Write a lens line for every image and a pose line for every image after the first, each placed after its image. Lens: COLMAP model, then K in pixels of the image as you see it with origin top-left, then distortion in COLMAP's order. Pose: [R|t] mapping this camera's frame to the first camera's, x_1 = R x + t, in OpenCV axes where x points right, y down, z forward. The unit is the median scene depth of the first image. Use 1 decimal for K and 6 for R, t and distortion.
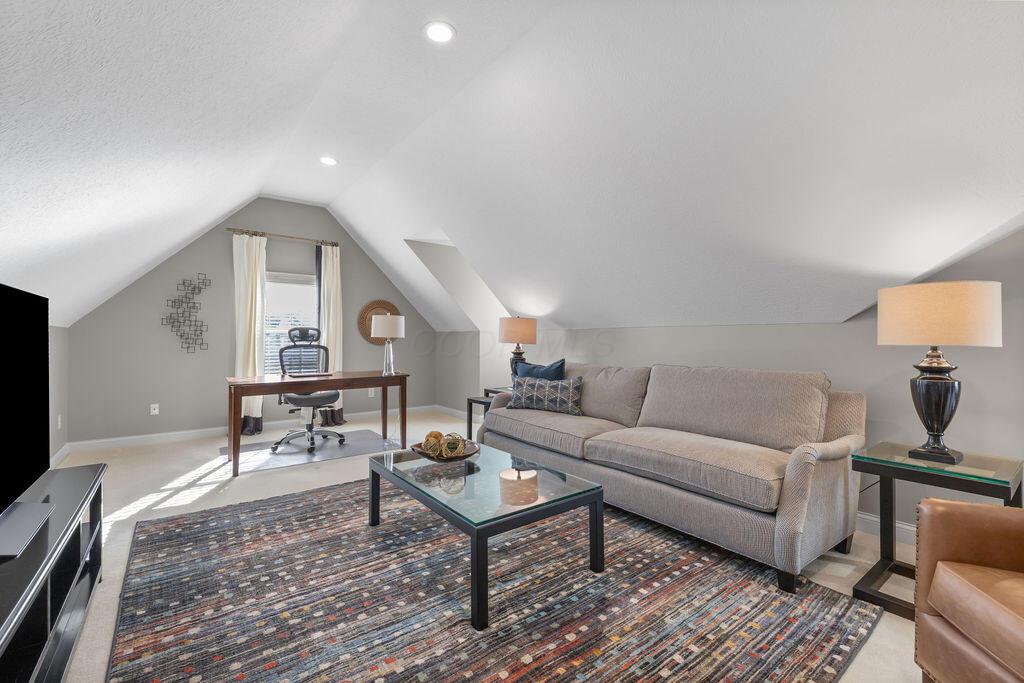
lens RADIAL K [[443.6, 0, 512.8], [0, 443.6, 338.0], [0, 0, 1]] dist [0.000232, -0.000084]
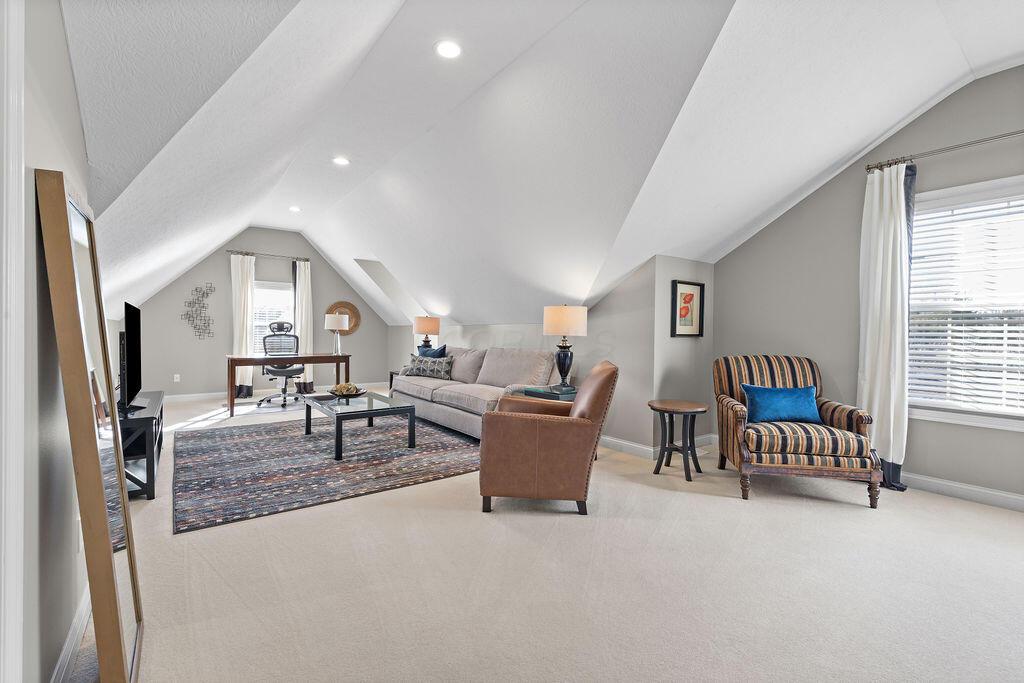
lens RADIAL K [[443.6, 0, 511.2], [0, 443.6, 340.8], [0, 0, 1]] dist [0.000232, -0.000084]
pose [[0.999925, 0.009727, -0.007409, 0.305310], [-0.009573, 0.999742, 0.020592, 0.000567], [0.007607, -0.020520, 0.999761, -0.456522]]
